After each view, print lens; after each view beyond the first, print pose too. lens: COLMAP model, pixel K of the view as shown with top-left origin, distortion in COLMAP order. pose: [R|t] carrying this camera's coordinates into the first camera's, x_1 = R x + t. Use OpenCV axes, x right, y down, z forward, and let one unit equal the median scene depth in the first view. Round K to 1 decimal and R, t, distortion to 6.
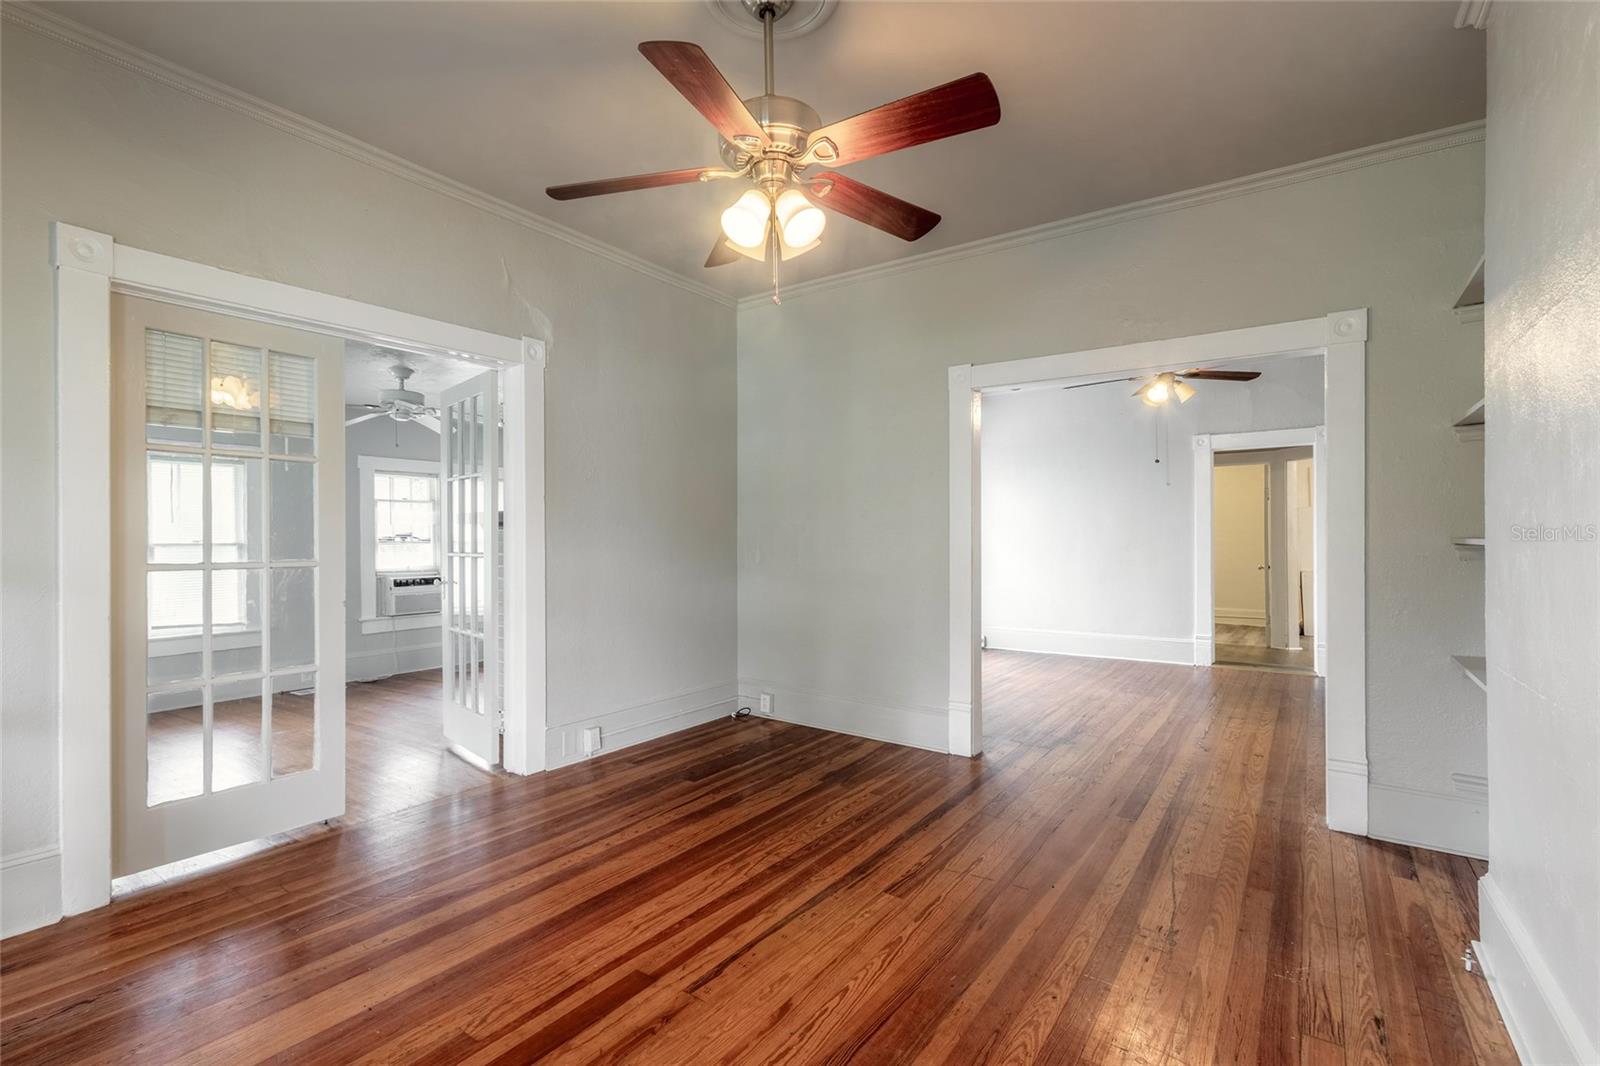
lens RADIAL K [[723.3, 0, 774.8], [0, 723.3, 539.0], [0, 0, 1]] dist [0.002000, 0.000014]
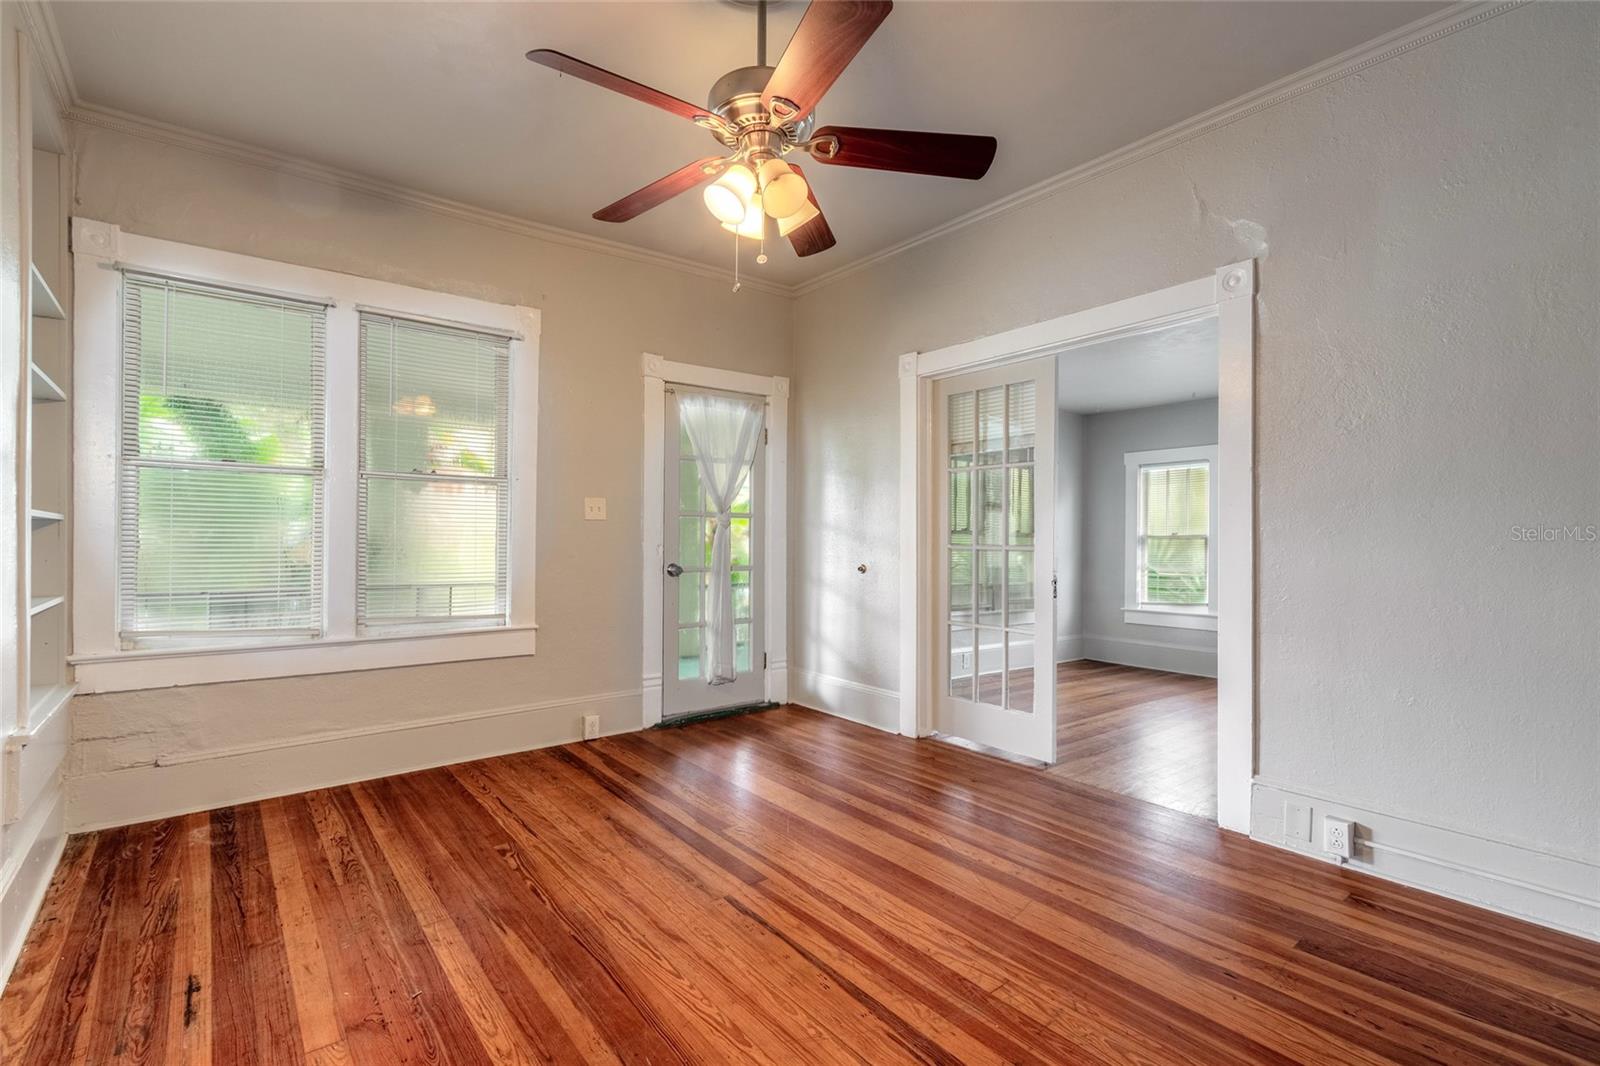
lens RADIAL K [[723.3, 0, 774.8], [0, 723.3, 539.0], [0, 0, 1]] dist [0.002000, 0.000014]
pose [[-0.274267, 0.009383, -0.961608, 0.774378], [-0.000366, 0.999951, 0.009861, 0.009195], [0.961654, 0.003056, -0.274250, 1.069046]]
